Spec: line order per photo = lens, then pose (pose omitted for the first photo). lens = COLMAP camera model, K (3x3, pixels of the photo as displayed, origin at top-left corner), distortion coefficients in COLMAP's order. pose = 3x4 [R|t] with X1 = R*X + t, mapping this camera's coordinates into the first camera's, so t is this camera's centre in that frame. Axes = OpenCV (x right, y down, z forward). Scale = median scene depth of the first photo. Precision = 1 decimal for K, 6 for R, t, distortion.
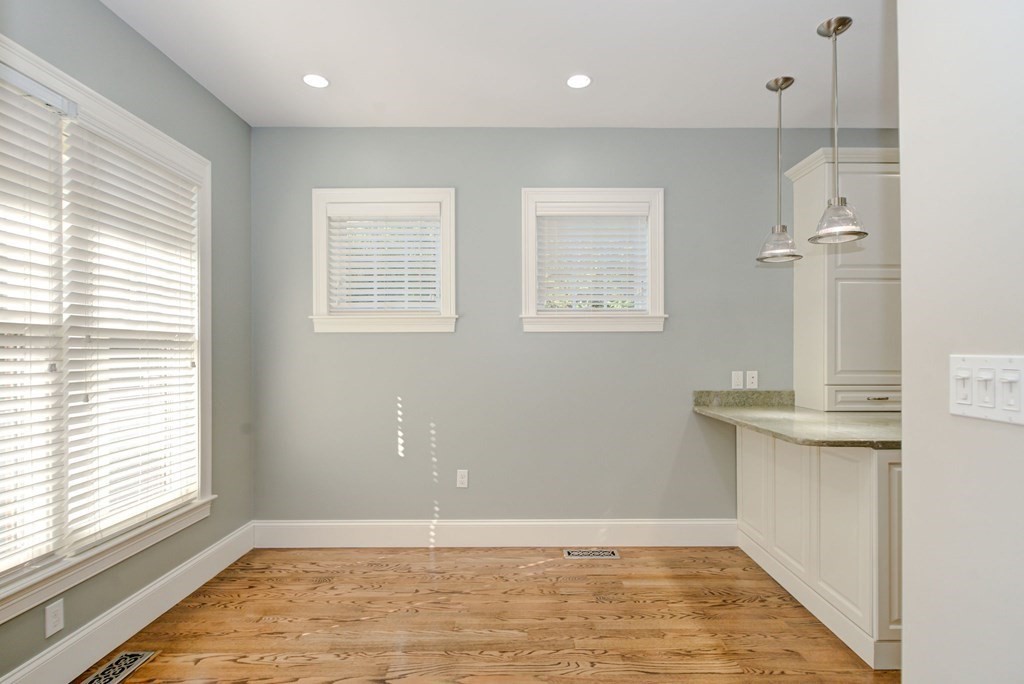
lens RADIAL K [[515.0, 0, 511.5], [0, 515.0, 350.4], [0, 0, 1]] dist [-0.021194, 0.000380]
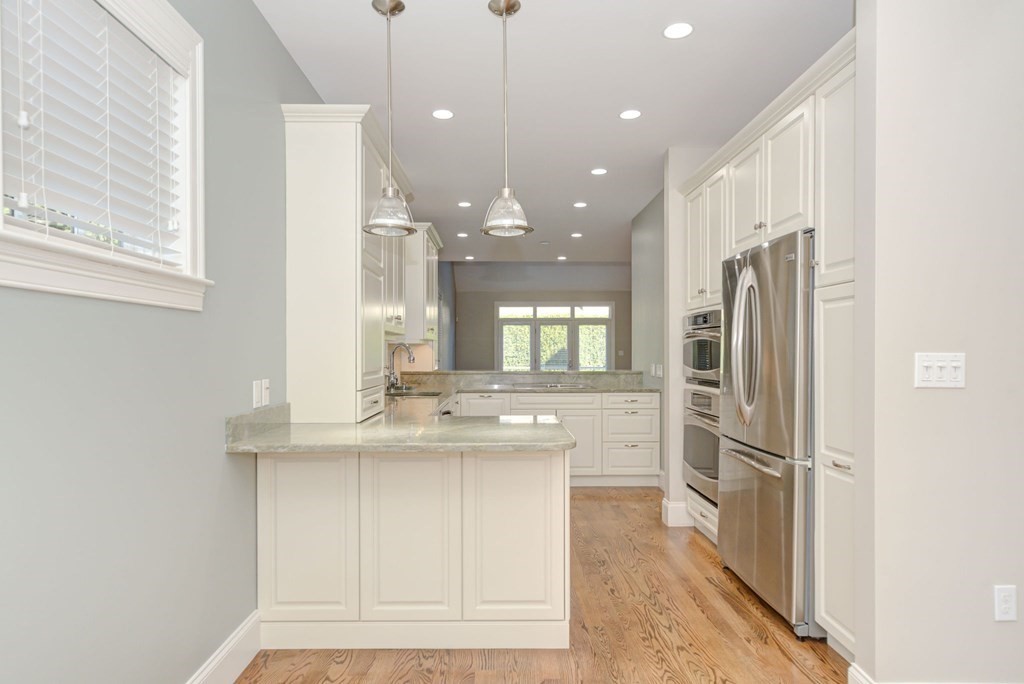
lens RADIAL K [[606.9, 0, 509.3], [0, 606.9, 350.4], [0, 0, 1]] dist [0.008259, 0.000952]
pose [[-0.036196, 0.001297, 0.999344, -0.404776], [-0.004914, 0.999987, -0.001476, 0.003041], [-0.999333, -0.004964, -0.036189, 0.844592]]
